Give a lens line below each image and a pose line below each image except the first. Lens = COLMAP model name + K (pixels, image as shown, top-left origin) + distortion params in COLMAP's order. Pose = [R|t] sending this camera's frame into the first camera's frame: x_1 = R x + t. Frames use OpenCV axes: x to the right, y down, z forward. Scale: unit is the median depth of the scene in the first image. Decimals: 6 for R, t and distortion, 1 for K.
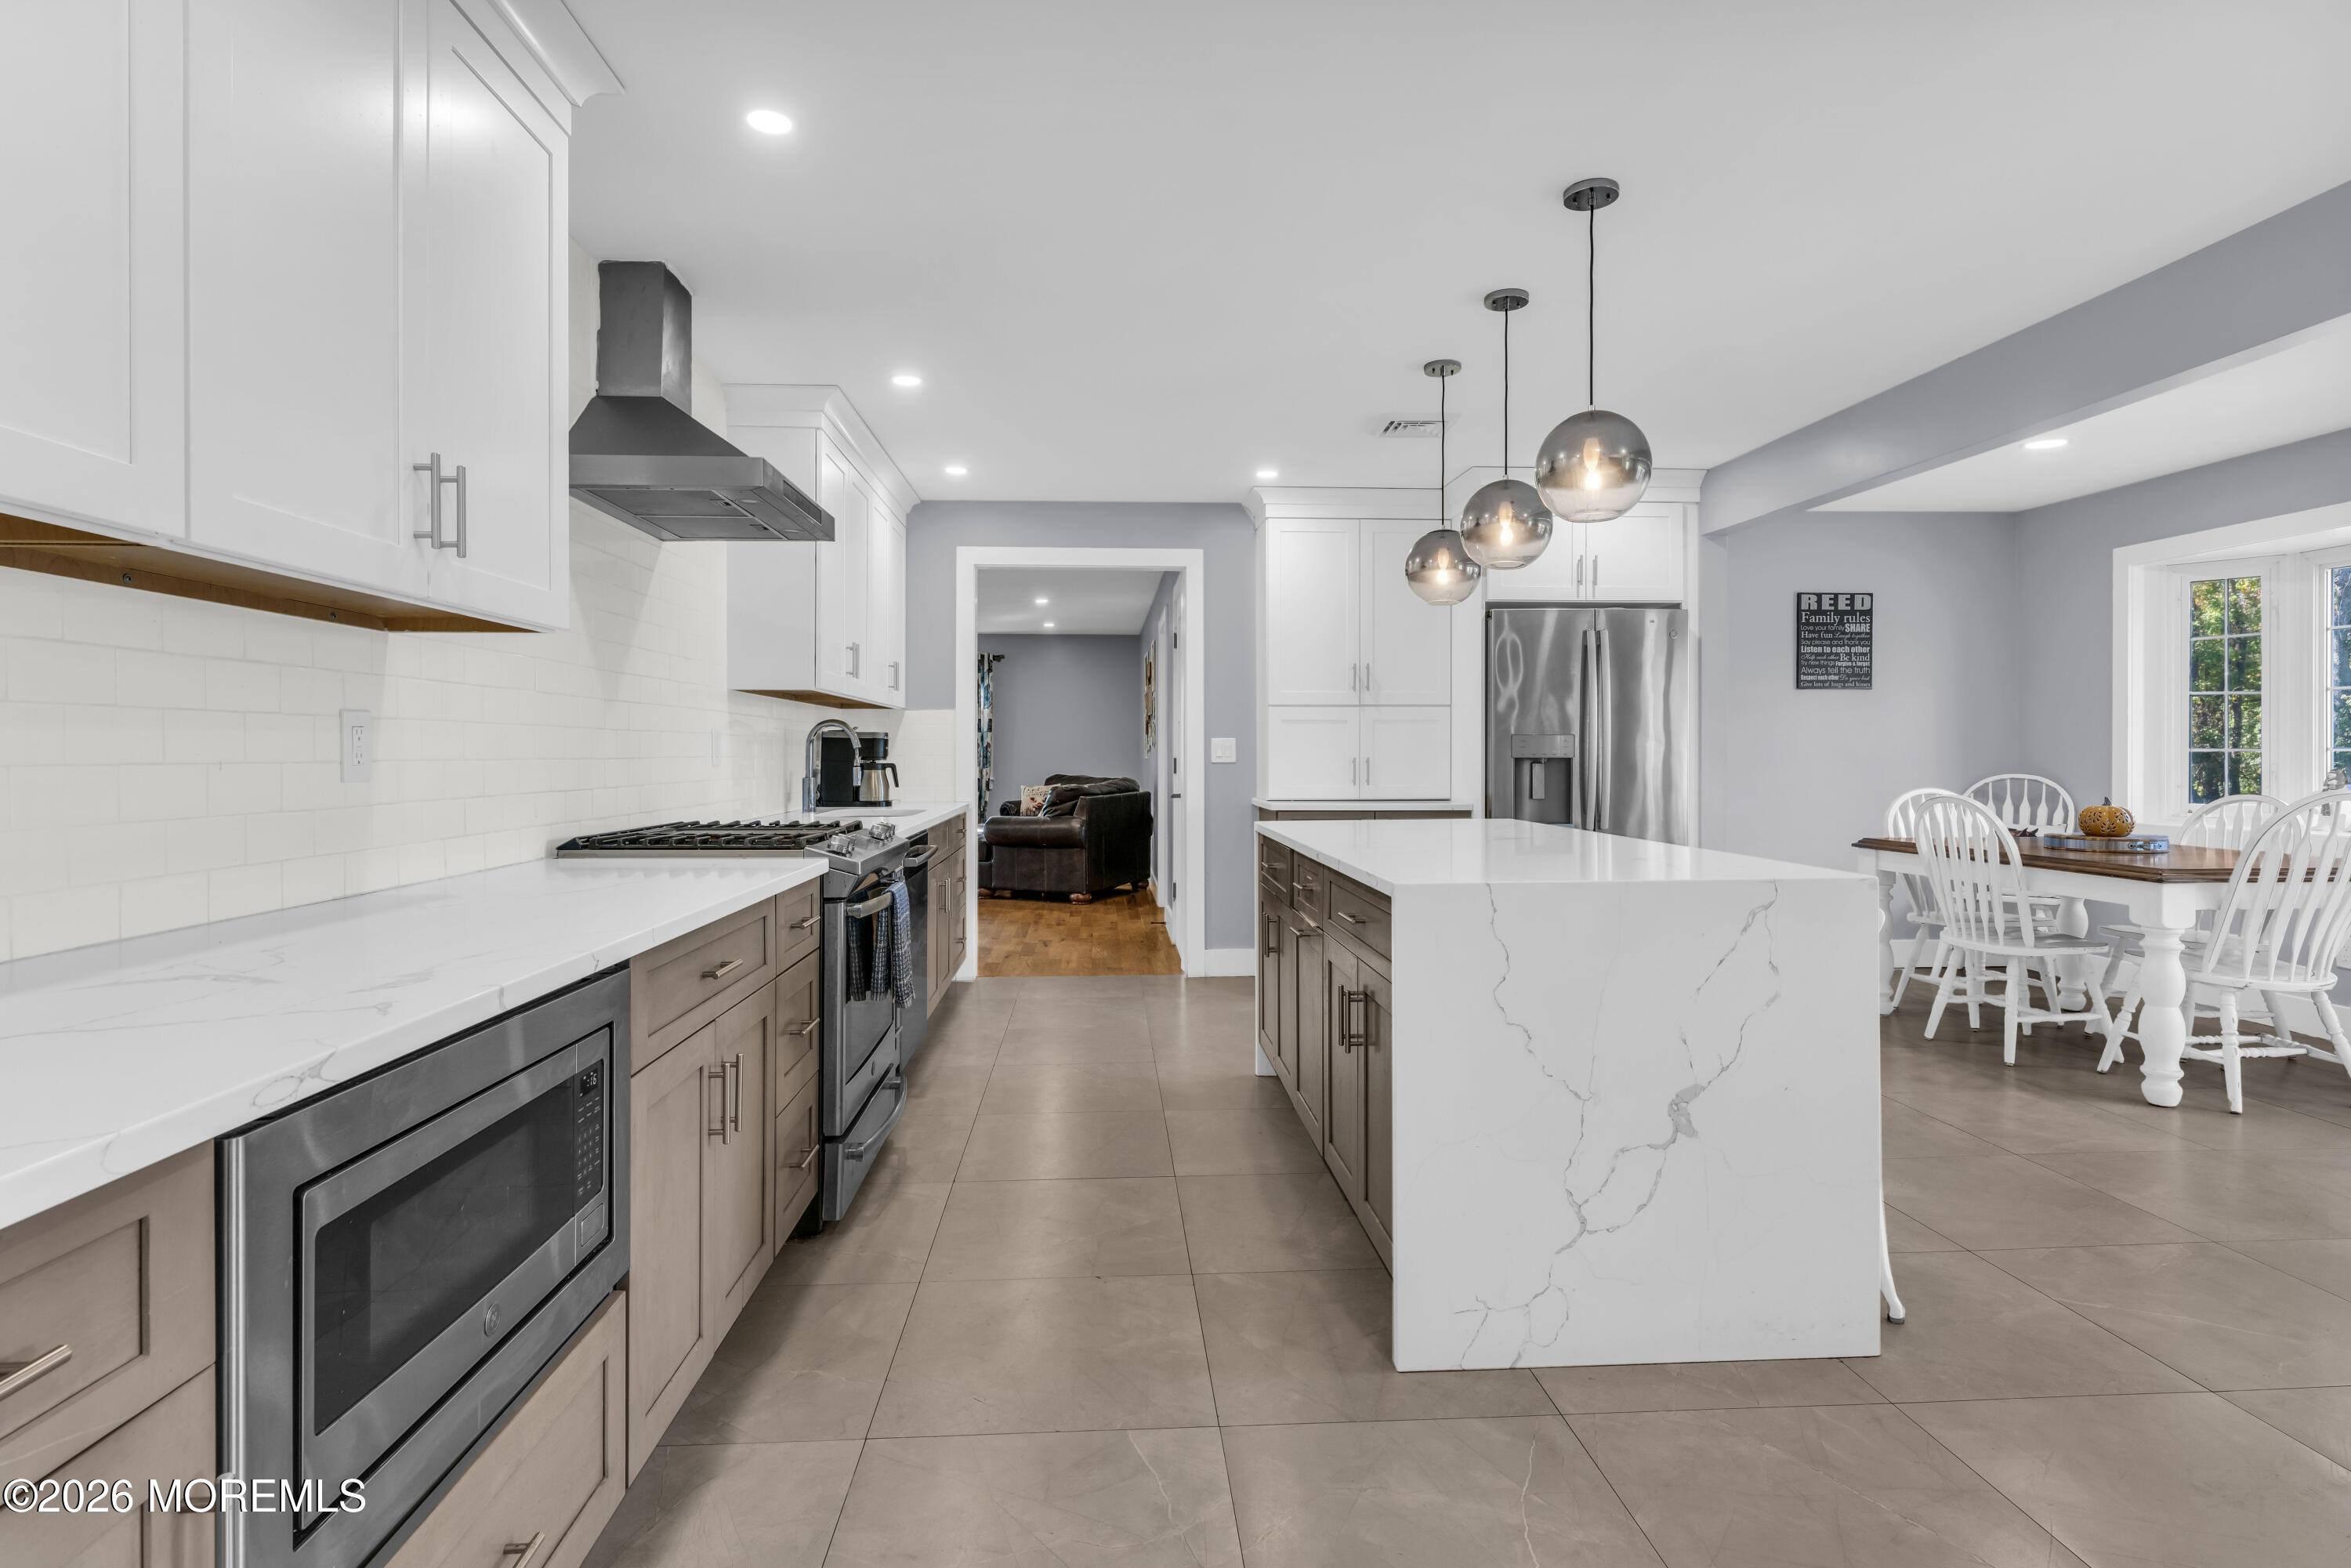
lens RADIAL K [[1164.3, 0, 1166.6], [0, 1164.3, 770.7], [0, 0, 1]] dist [-0.002812, -0.000436]
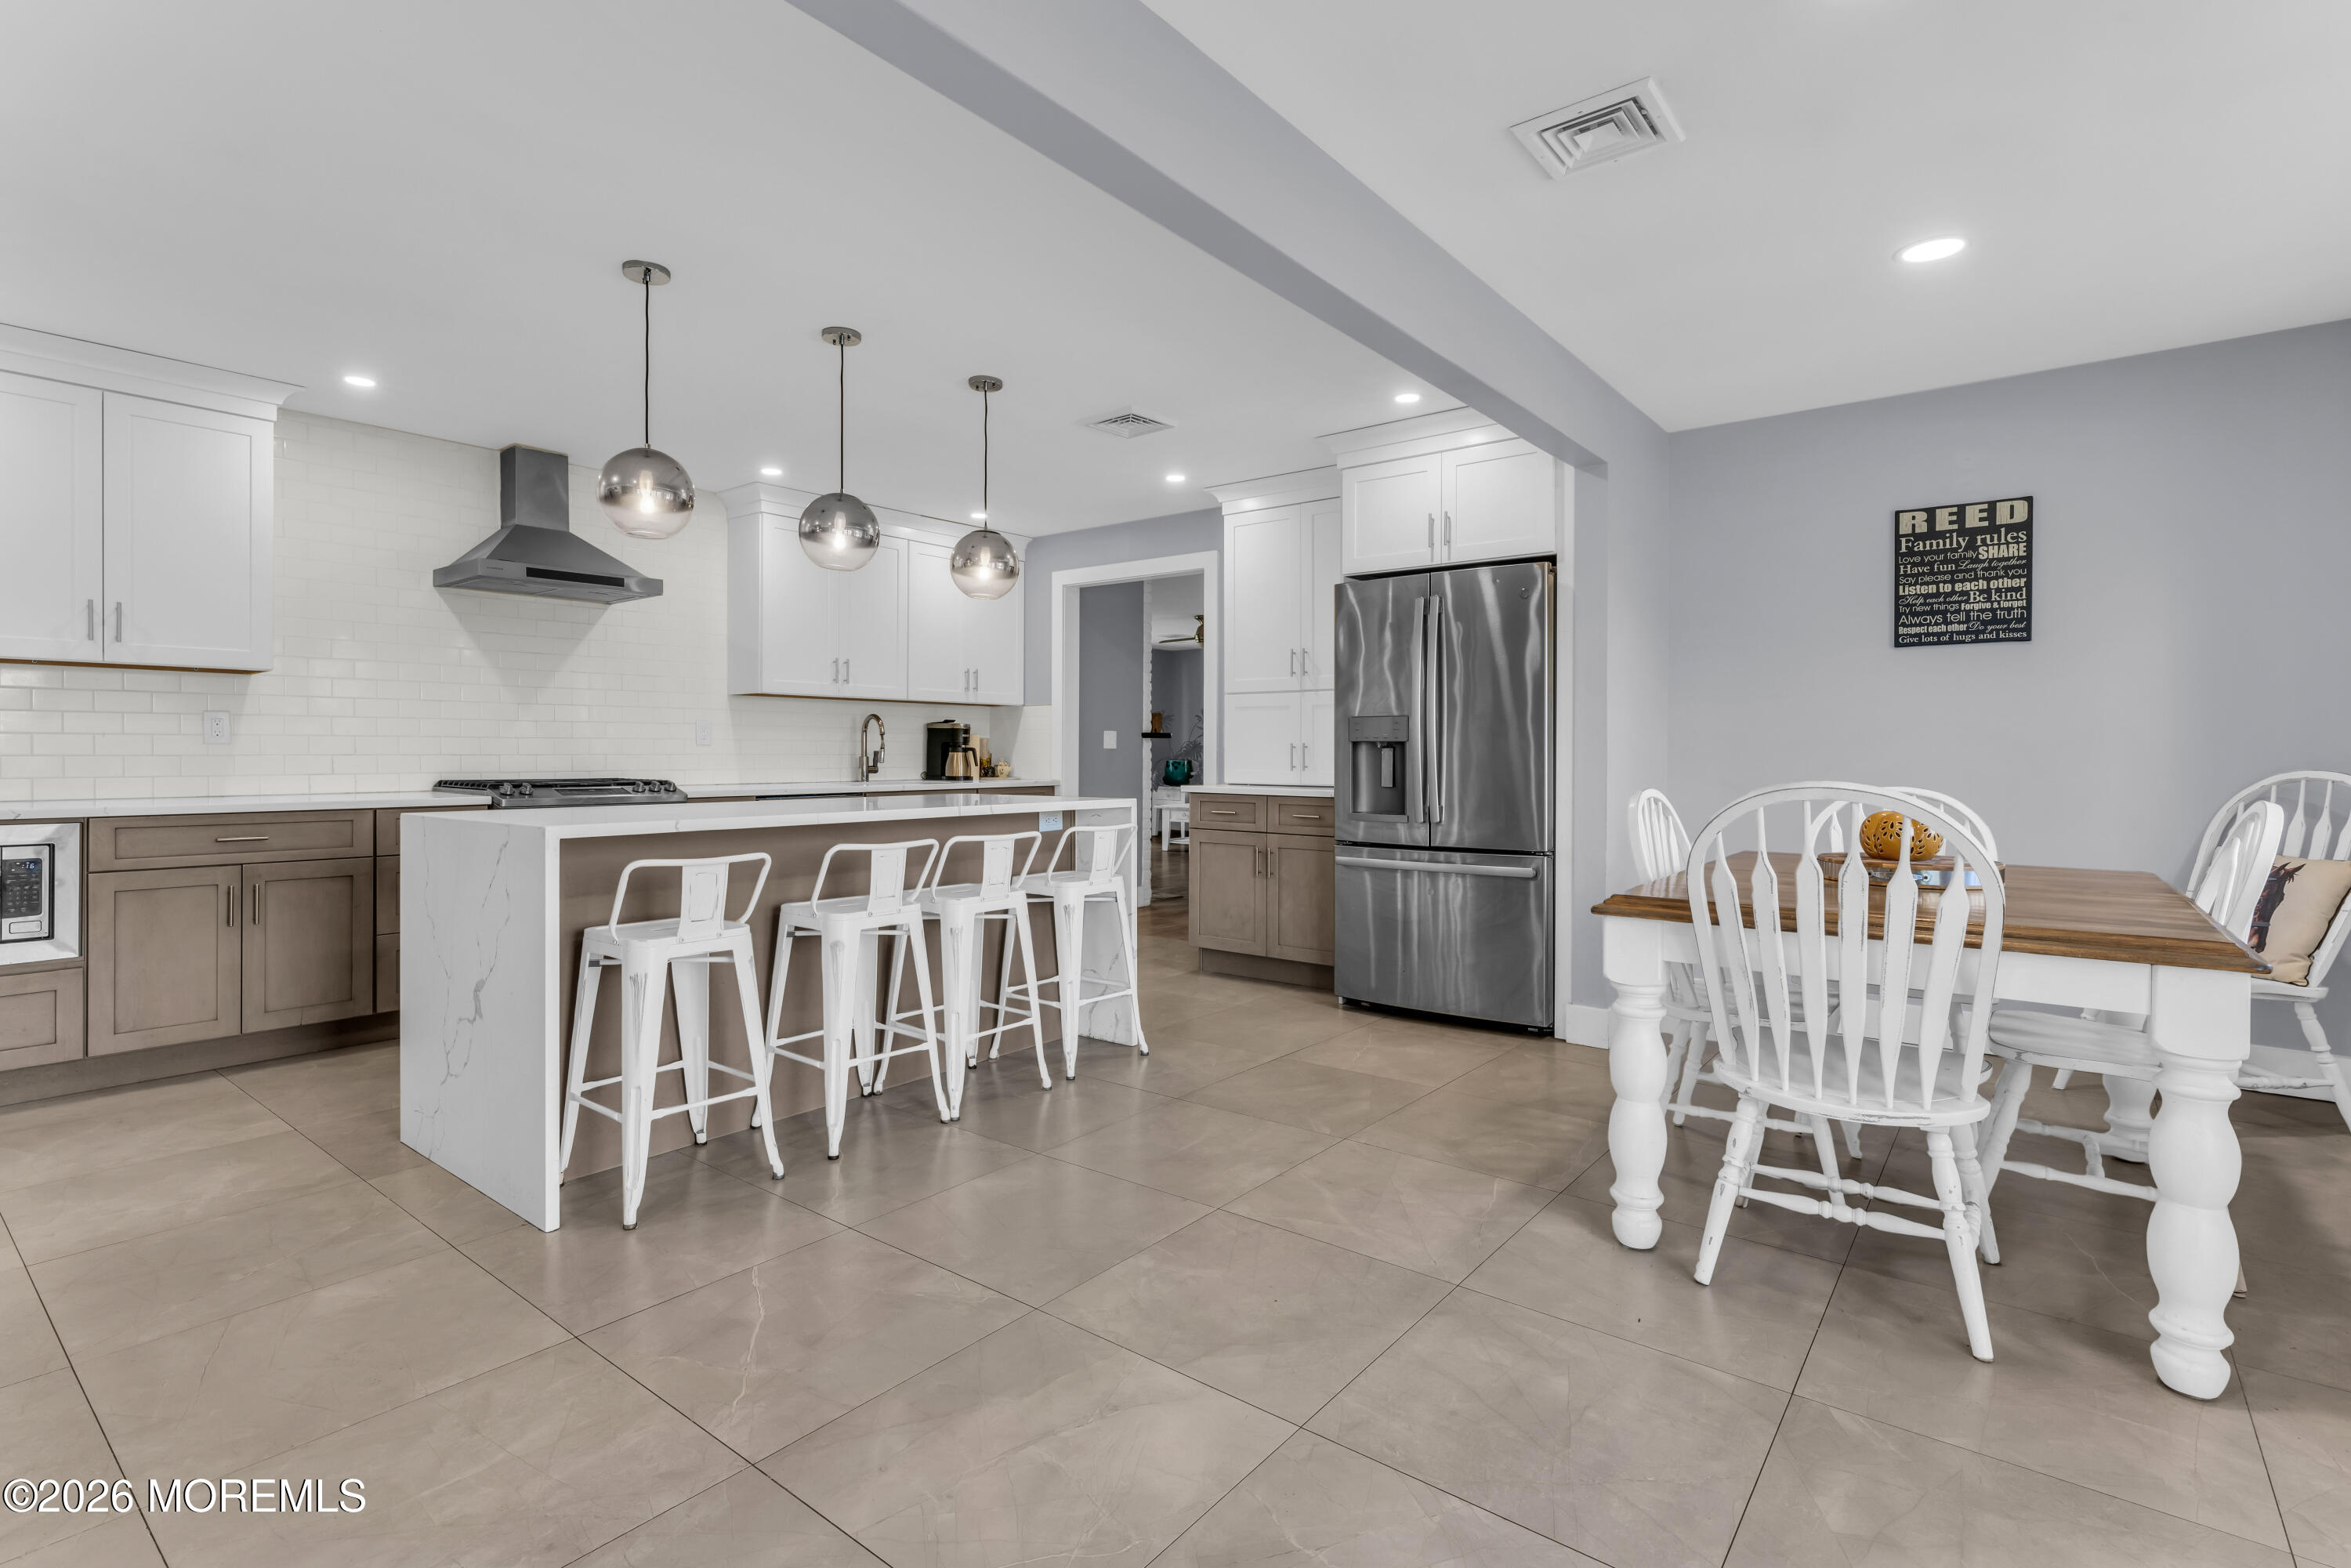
lens RADIAL K [[1086.3, 0, 1127.2], [0, 1086.3, 737.4], [0, 0, 1]] dist [0.003905, -0.000211]
pose [[0.743871, -0.003866, -0.668312, 0.723245], [-0.015921, 0.999597, -0.023504, 0.008086], [0.668133, 0.028124, 0.743510, 0.227742]]
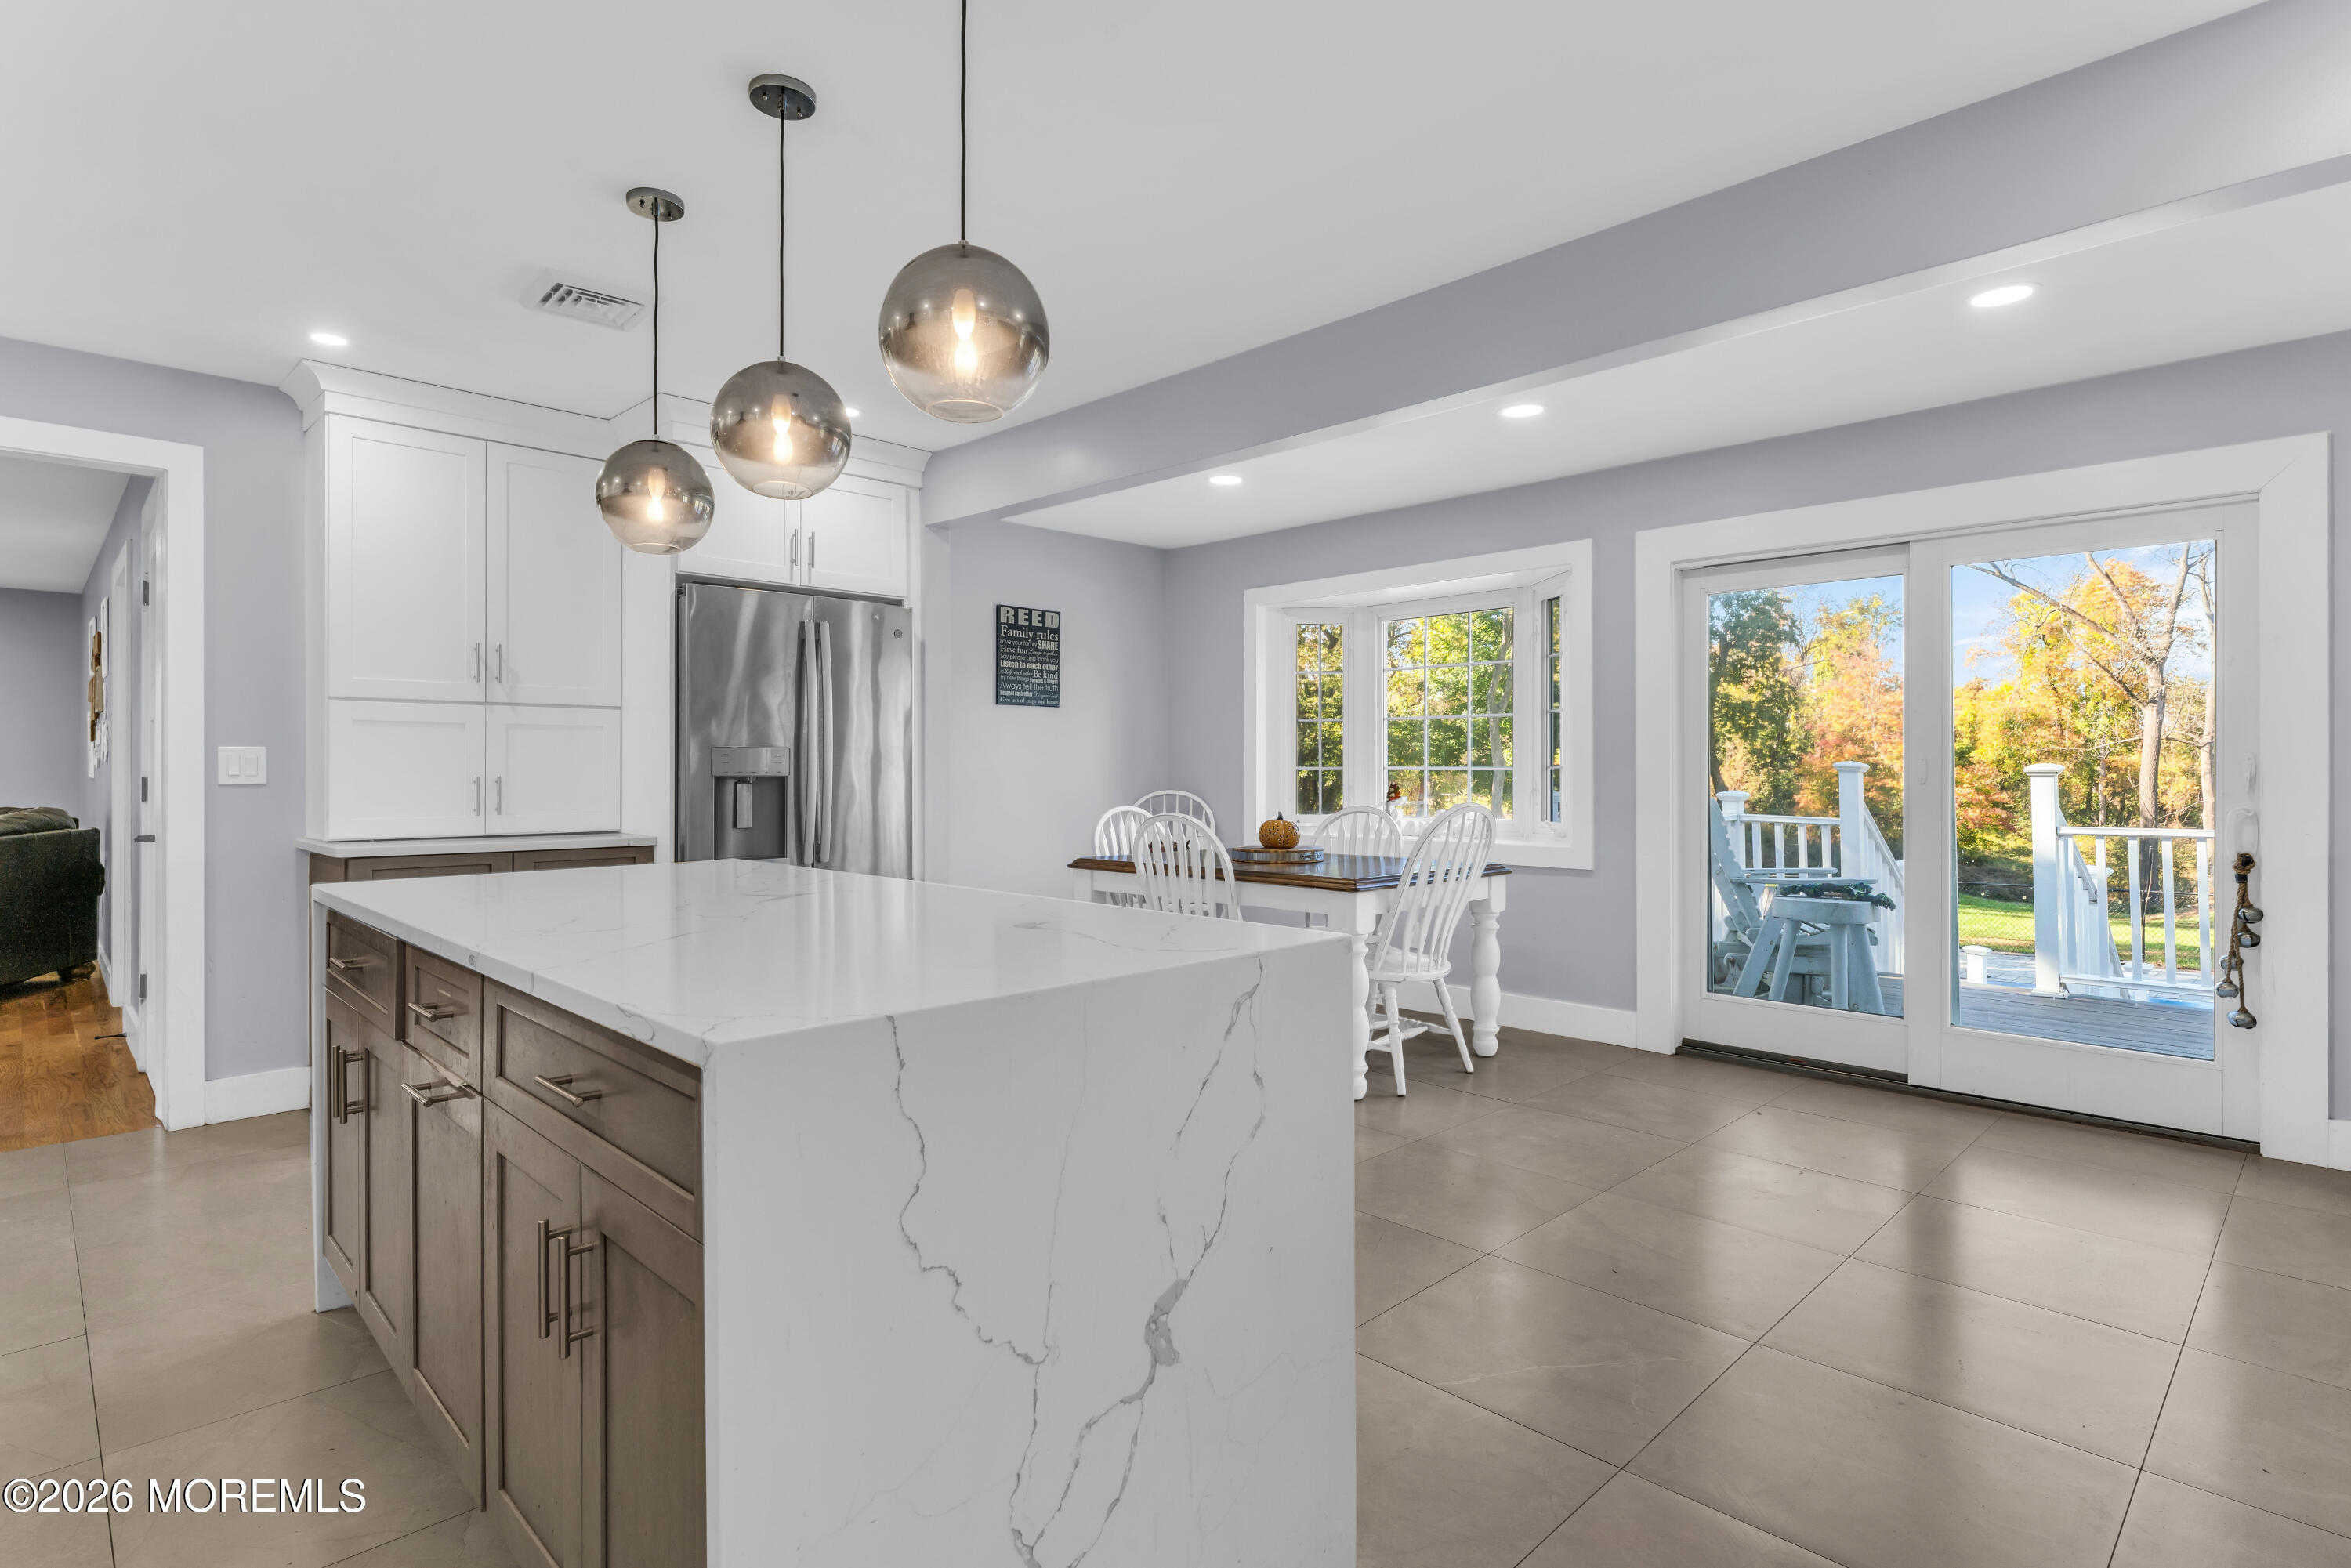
lens RADIAL K [[1164.3, 0, 1153.0], [0, 1164.3, 769.2], [0, 0, 1]] dist [-0.002812, -0.000436]
pose [[0.753709, 0.001672, 0.657206, 0.007190], [0.009013, 0.999876, -0.012880, -0.003361], [-0.657146, 0.015631, 0.753601, 0.216107]]
